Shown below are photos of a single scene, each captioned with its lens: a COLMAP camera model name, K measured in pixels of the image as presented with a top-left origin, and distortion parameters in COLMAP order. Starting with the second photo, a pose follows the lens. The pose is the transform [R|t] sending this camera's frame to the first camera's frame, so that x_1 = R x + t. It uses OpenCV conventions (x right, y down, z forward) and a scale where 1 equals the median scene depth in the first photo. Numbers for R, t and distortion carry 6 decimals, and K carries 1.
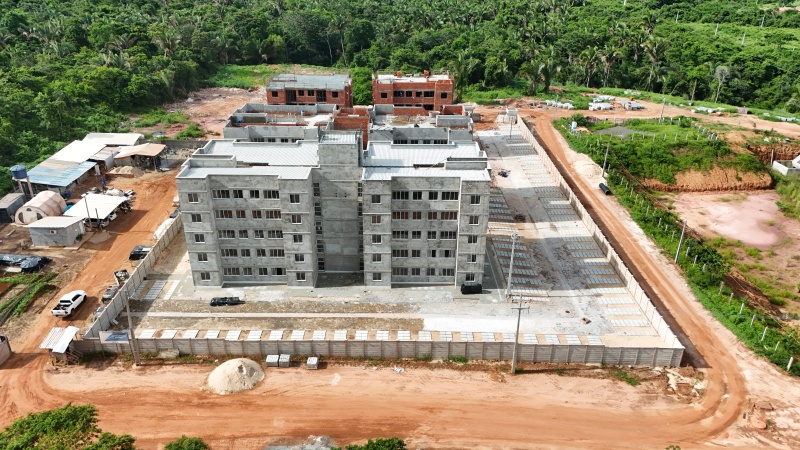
lens RADIAL K [[583.5, 0, 400.0], [0, 583.5, 225.0], [0, 0, 1]] dist [0.065848, -0.071039]
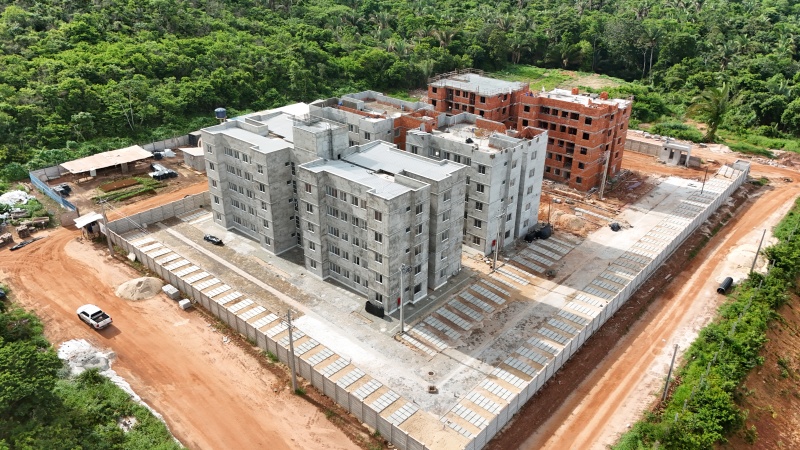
lens RADIAL K [[583.5, 0, 400.0], [0, 583.5, 225.0], [0, 0, 1]] dist [0.065848, -0.071039]
pose [[0.750115, 0.292035, -0.593333, 0.667446], [-0.295639, 0.950649, 0.094145, -0.119641], [0.591545, 0.104793, 0.799433, 0.258335]]
